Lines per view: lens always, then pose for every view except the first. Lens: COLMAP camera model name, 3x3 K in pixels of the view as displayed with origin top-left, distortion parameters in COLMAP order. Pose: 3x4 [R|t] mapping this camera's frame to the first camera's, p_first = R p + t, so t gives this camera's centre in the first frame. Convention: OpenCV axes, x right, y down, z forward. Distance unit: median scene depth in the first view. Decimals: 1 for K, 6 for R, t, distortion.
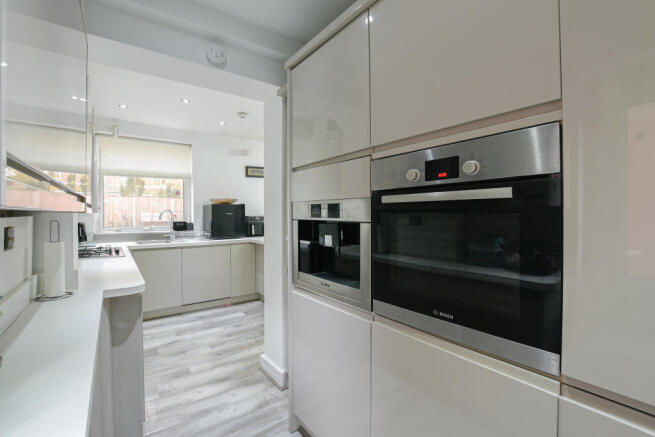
lens RADIAL K [[291.2, 0, 328.6], [0, 291.2, 215.3], [0, 0, 1]] dist [-0.022178, 0.001621]
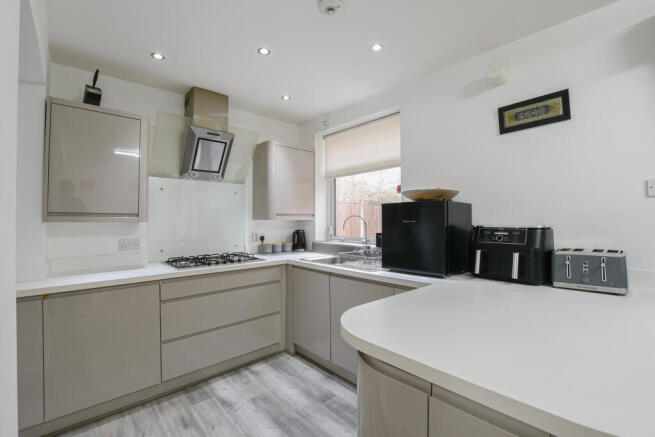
lens RADIAL K [[291.2, 0, 328.9], [0, 291.2, 217.0], [0, 0, 1]] dist [-0.022178, 0.001621]
pose [[0.070214, -0.009993, -0.997482, 0.166732], [-0.000517, 0.999949, -0.010054, -0.010878], [0.997532, 0.001222, 0.070205, 1.054434]]
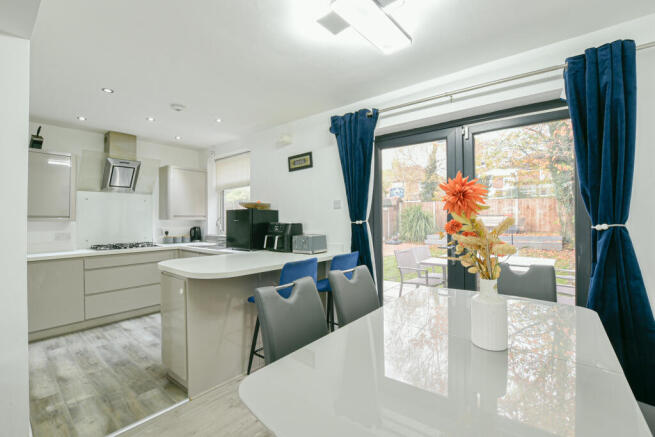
lens RADIAL K [[291.2, 0, 328.1], [0, 291.2, 217.7], [0, 0, 1]] dist [-0.022178, 0.001621]
pose [[0.207504, -0.004965, -0.978222, 0.695770], [0.001847, 0.999987, -0.004684, -0.012555], [0.978232, -0.000835, 0.207510, 1.373885]]
